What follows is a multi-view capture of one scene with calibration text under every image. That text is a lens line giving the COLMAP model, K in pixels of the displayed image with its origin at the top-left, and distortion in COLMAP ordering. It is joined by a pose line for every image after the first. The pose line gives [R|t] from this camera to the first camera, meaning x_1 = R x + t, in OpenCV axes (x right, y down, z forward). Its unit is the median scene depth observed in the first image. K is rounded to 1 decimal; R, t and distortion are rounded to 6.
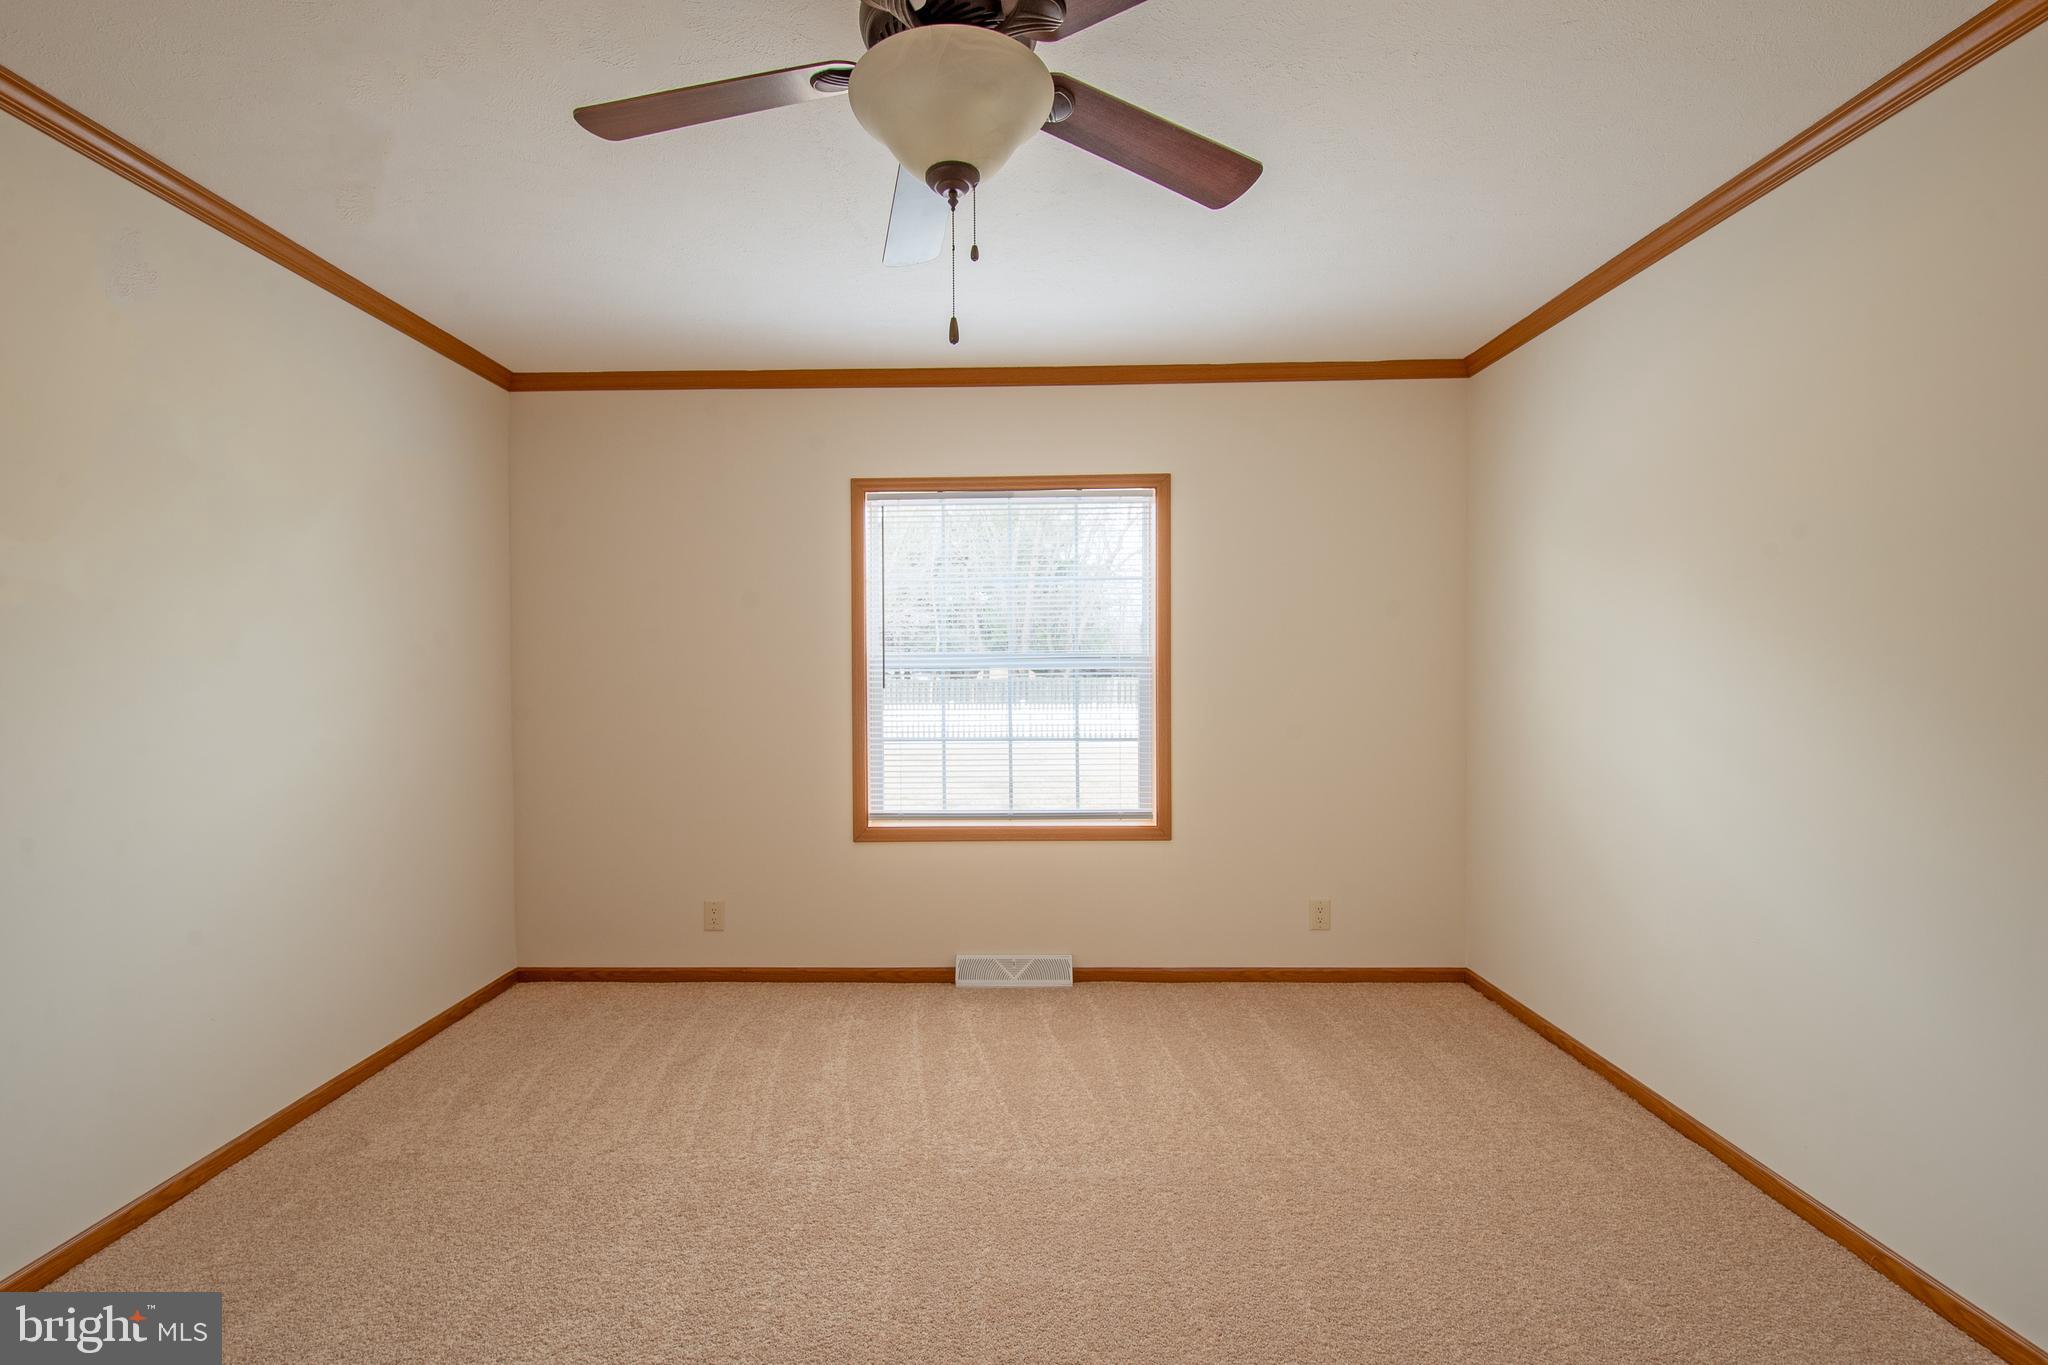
lens RADIAL K [[911.7, 0, 989.0], [0, 911.7, 681.6], [0, 0, 1]] dist [0.004677, -0.016112]
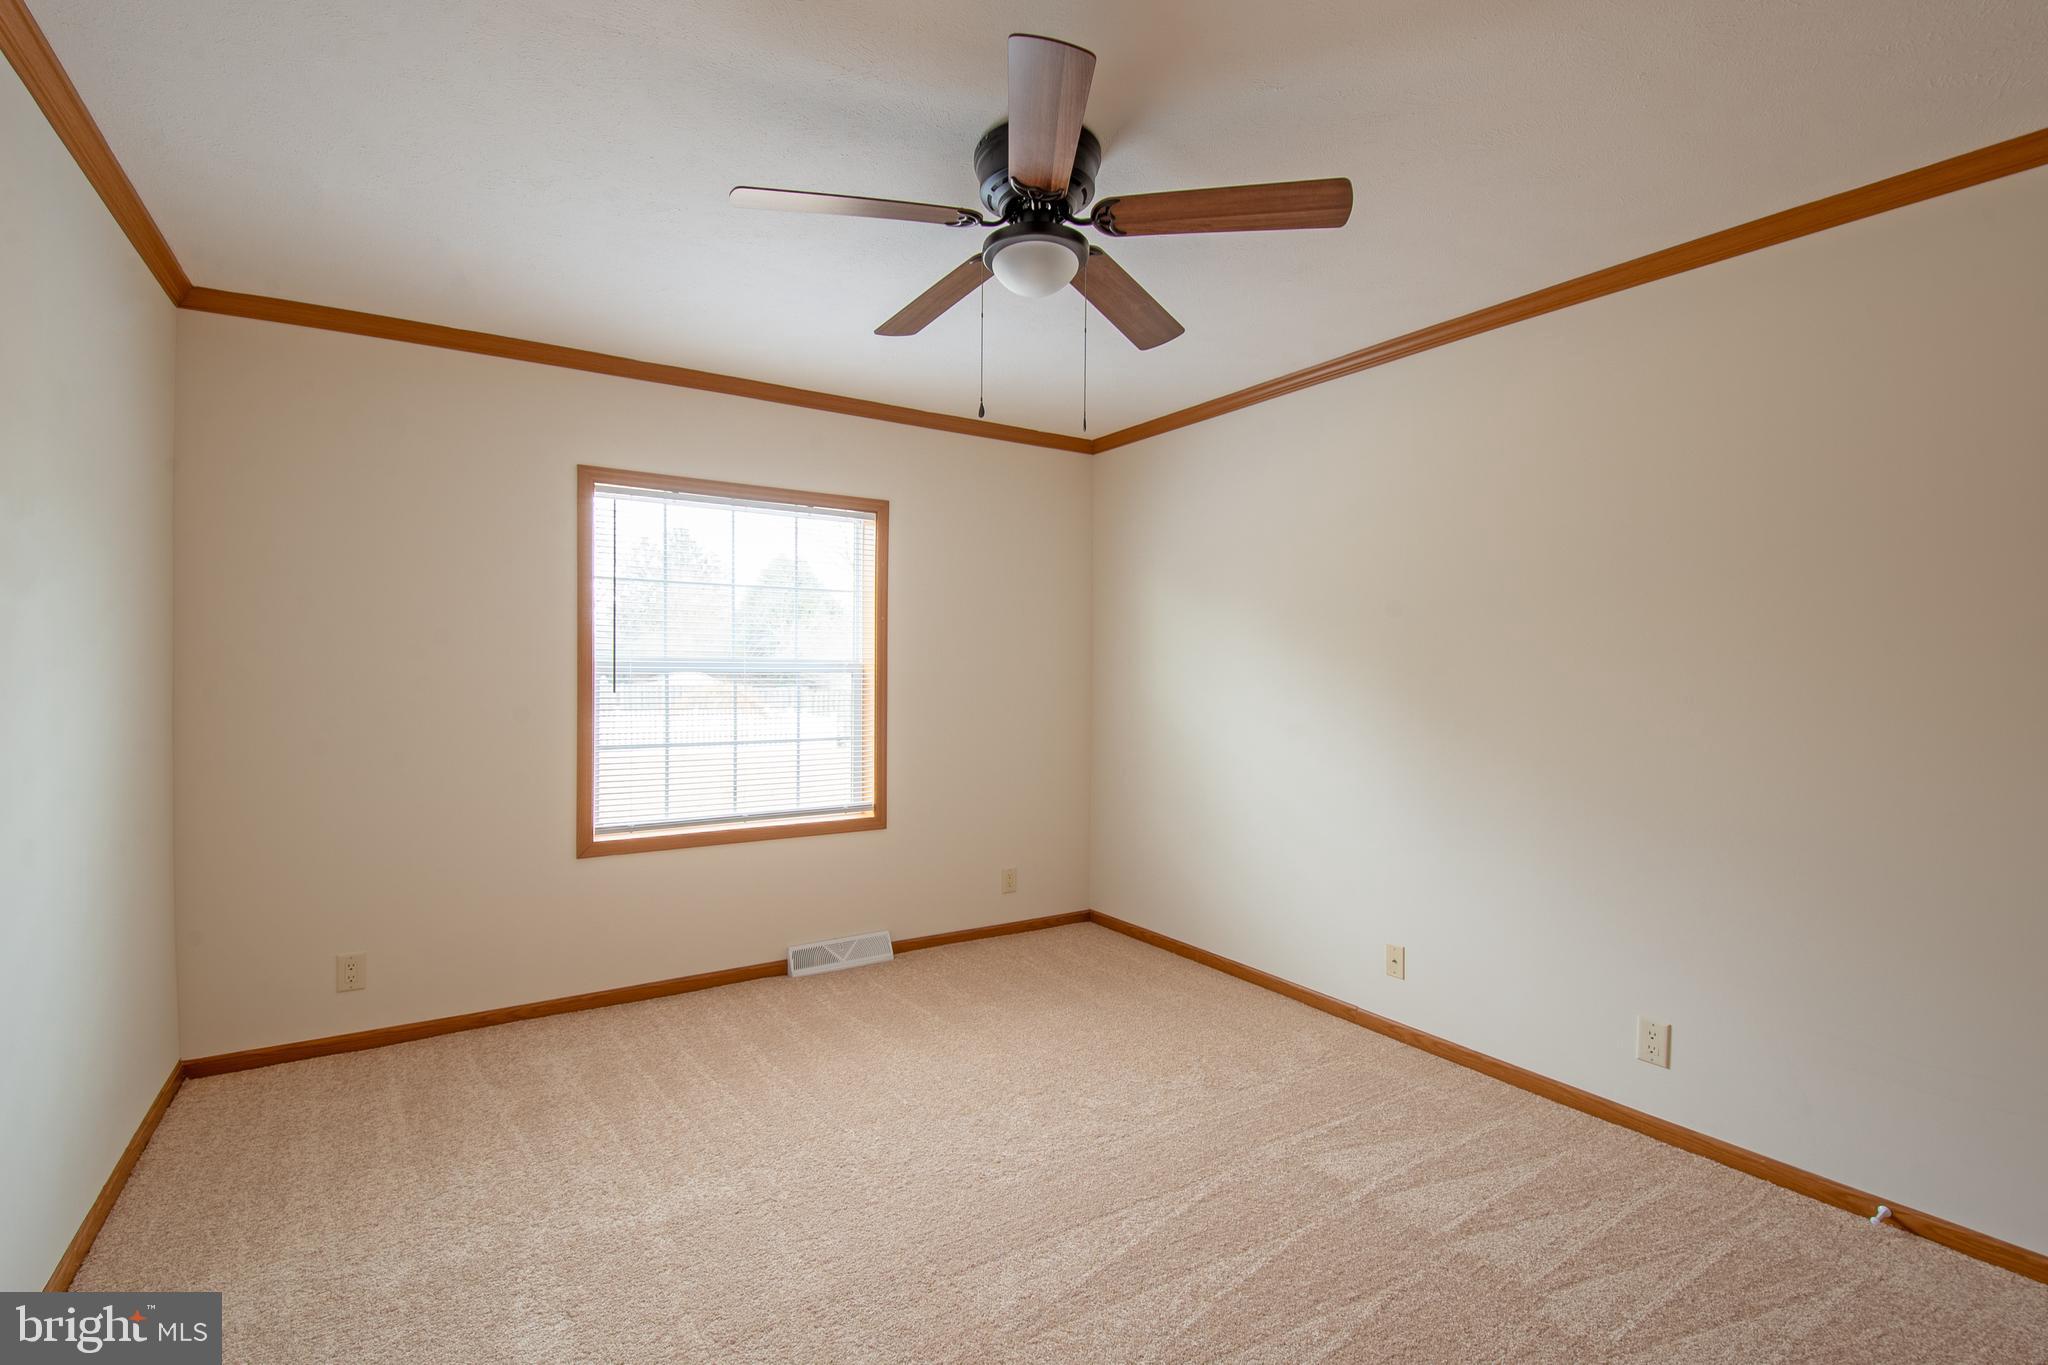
lens RADIAL K [[911.7, 0, 989.0], [0, 911.7, 681.6], [0, 0, 1]] dist [0.004677, -0.016112]
pose [[0.827732, 0.008294, 0.561062, -0.322969], [-0.003619, 0.999949, -0.009442, 0.003573], [-0.561112, 0.005785, 0.827720, 0.004550]]
